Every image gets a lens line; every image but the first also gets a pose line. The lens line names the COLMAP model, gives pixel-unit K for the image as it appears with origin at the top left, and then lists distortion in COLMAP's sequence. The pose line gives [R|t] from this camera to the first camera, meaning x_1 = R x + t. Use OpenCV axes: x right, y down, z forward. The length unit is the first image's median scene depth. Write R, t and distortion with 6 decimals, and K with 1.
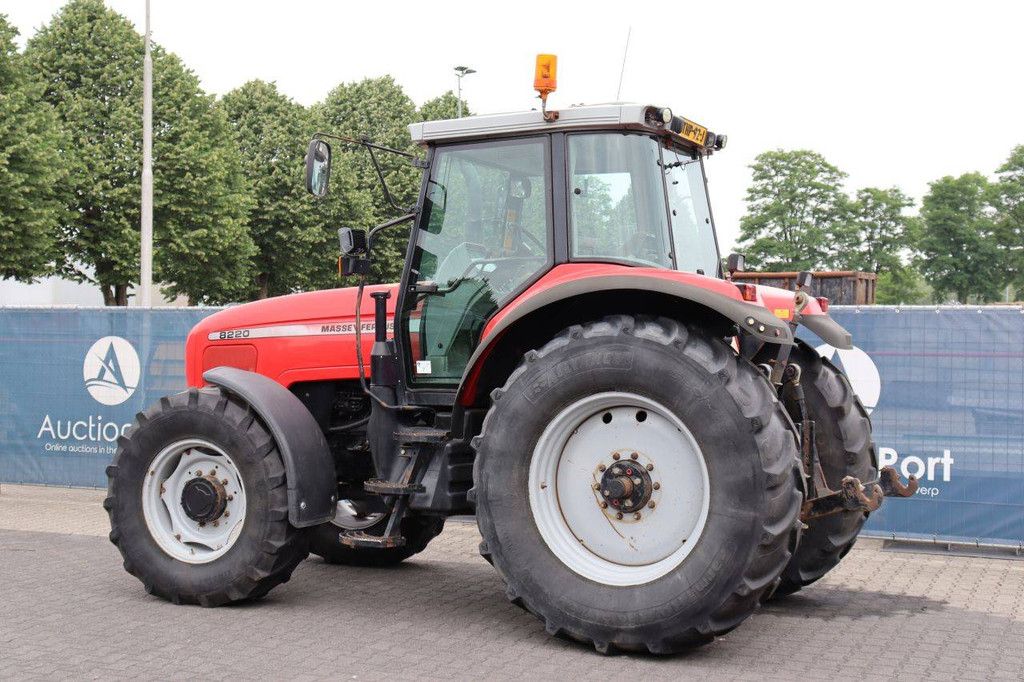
lens RADIAL K [[1371.5, 0, 512.0], [0, 1371.5, 341.0], [0, 0, 1]] dist [0.037529, 0.128132]
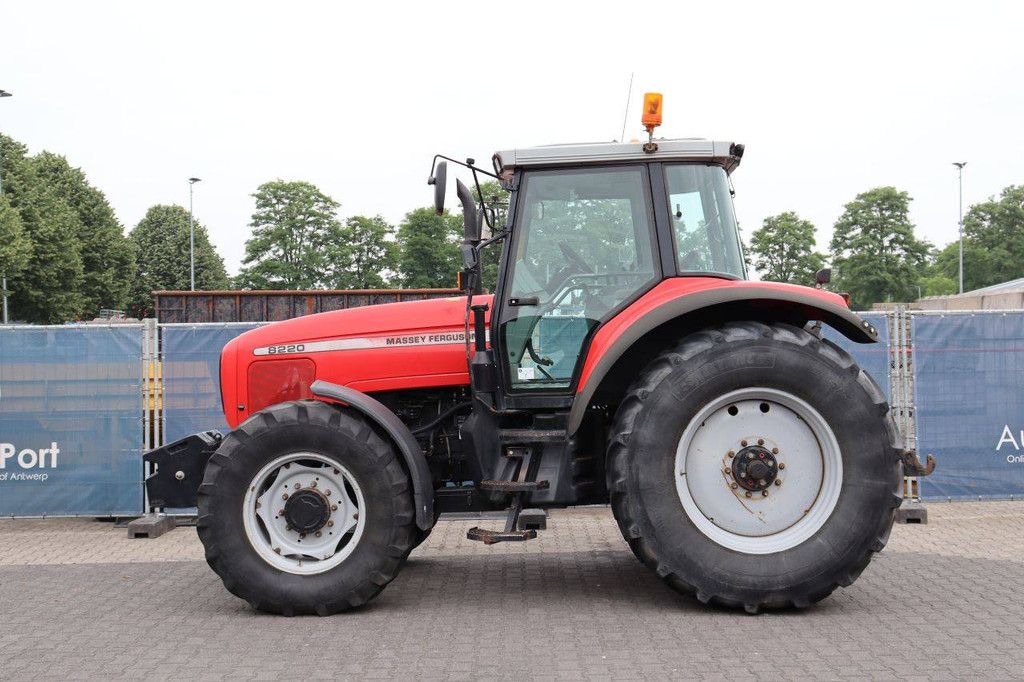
lens RADIAL K [[1231.2, 0, 512.0], [0, 1231.2, 341.0], [0, 0, 1]] dist [0.003684, 0.023793]
pose [[0.919594, -0.023014, 0.392196, -0.447300], [0.026600, 0.999639, -0.003710, -0.003235], [-0.391969, 0.013844, 0.919874, 0.104102]]
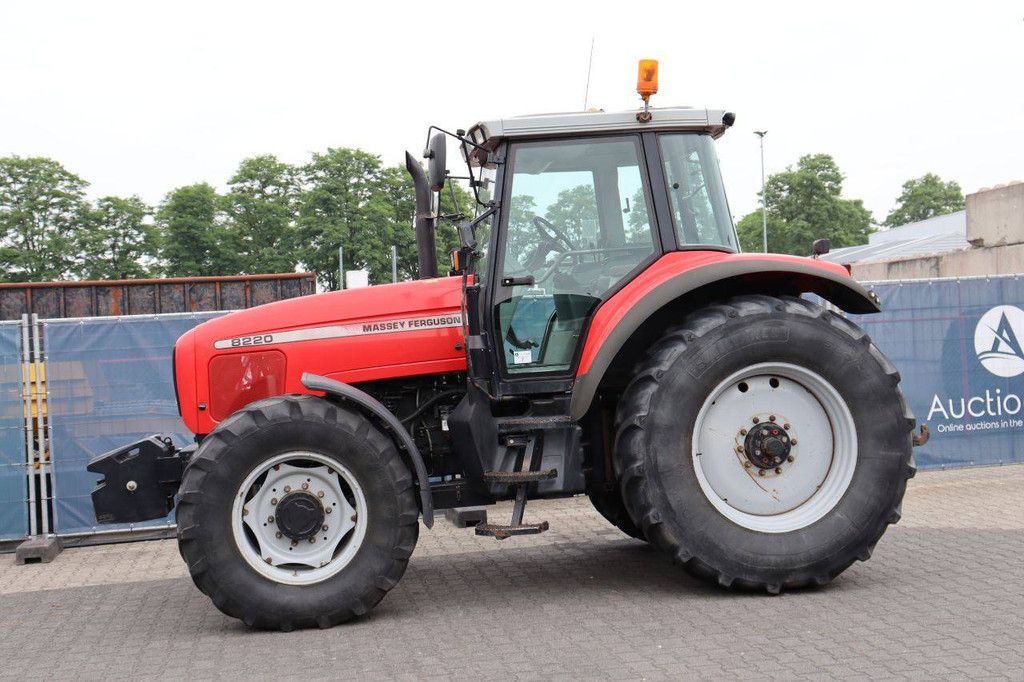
lens RADIAL K [[1336.4, 0, 512.0], [0, 1336.4, 341.0], [0, 0, 1]] dist [0.012233, 0.347444]
pose [[0.837773, -0.057362, 0.542997, -0.600818], [0.059783, 0.998124, 0.013204, -0.006585], [-0.542736, 0.021400, 0.839631, 0.161117]]
